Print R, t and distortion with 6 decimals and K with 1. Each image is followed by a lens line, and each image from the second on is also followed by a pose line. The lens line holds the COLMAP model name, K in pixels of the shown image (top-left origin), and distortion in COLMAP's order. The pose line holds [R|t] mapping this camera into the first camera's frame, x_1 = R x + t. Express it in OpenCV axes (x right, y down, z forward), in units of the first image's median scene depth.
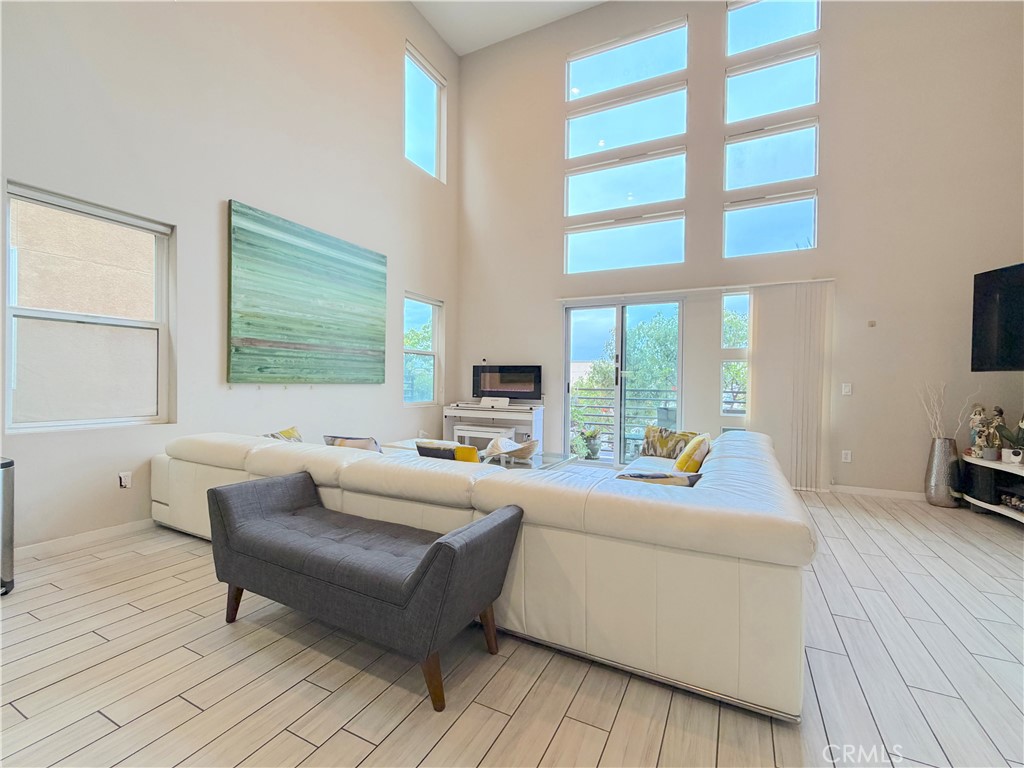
lens RADIAL K [[445.5, 0, 510.1], [0, 445.5, 383.7], [0, 0, 1]] dist [0.000068, -0.000731]
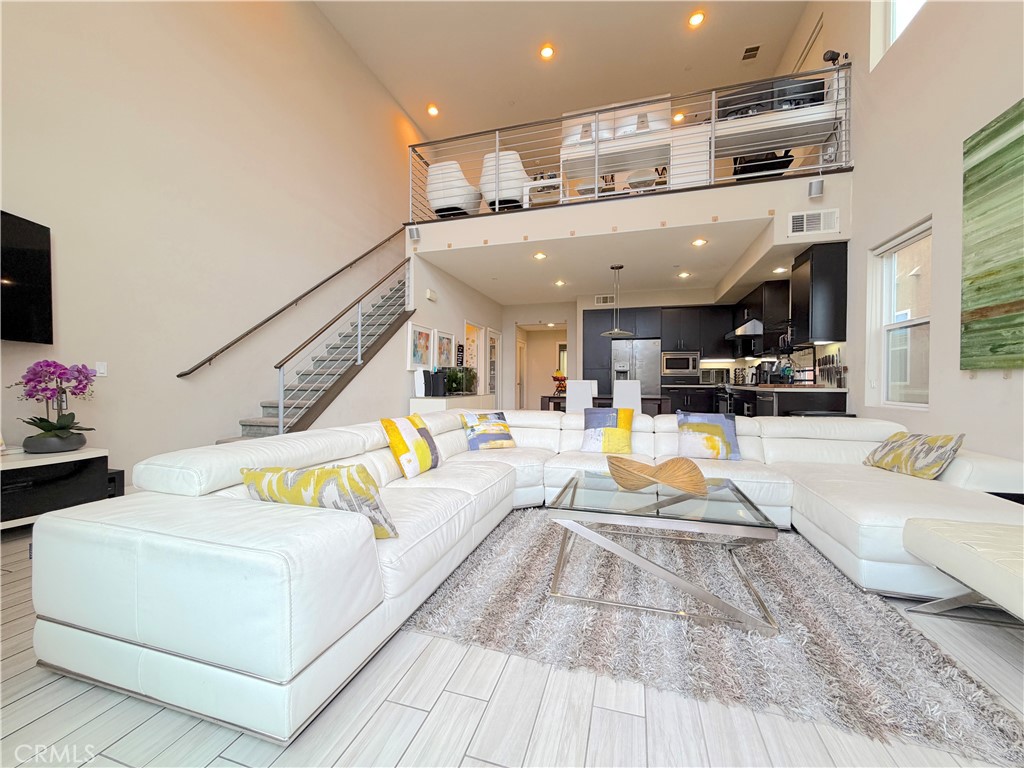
lens RADIAL K [[409.6, 0, 505.5], [0, 409.6, 381.2], [0, 0, 1]] dist [0.000157, 0.000652]
pose [[-0.985872, -0.015958, -0.166738, 0.288666], [-0.016475, 0.999863, 0.001720, 0.028690], [0.166688, 0.004443, -0.986000, 1.512399]]
